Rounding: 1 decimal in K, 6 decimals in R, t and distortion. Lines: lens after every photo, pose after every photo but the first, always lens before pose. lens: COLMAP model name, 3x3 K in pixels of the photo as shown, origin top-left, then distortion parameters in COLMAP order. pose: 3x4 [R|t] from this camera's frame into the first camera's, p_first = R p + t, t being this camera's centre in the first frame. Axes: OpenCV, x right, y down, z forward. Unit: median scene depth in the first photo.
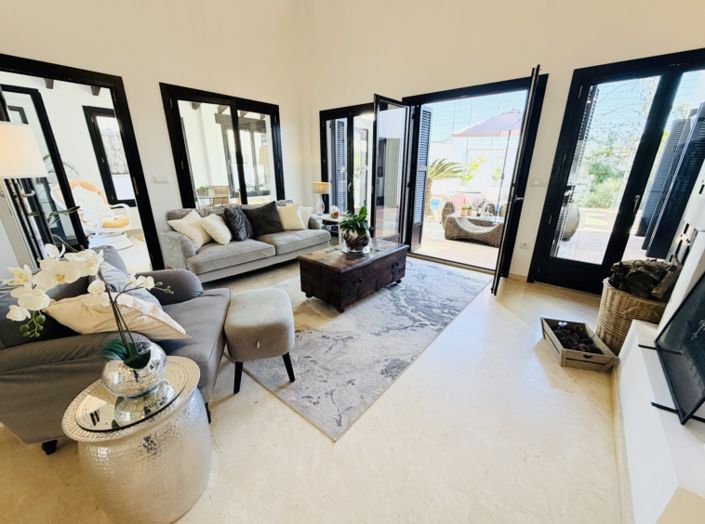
lens RADIAL K [[280.7, 0, 350.6], [0, 280.7, 262.0], [0, 0, 1]] dist [-0.000344, -0.000087]
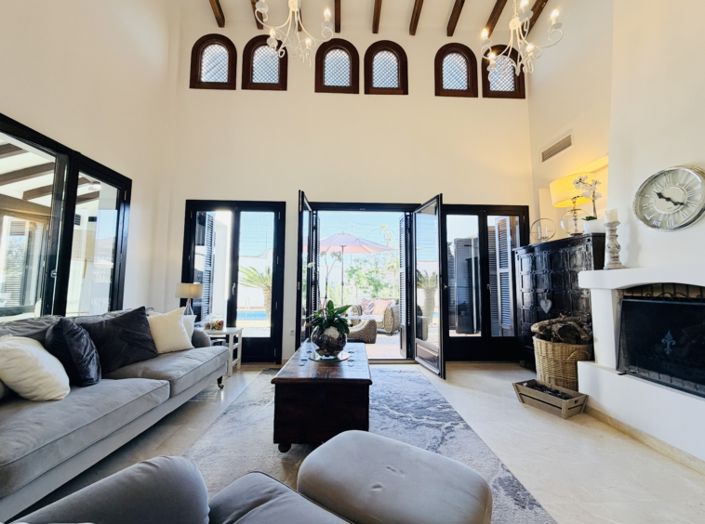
lens RADIAL K [[280.7, 0, 350.6], [0, 280.7, 262.0], [0, 0, 1]] dist [-0.000344, -0.000087]
pose [[0.746019, 0.057230, 0.663461, -0.452939], [0.211136, 0.924570, -0.317162, -0.025623], [-0.631568, 0.376689, 0.677663, 0.357310]]
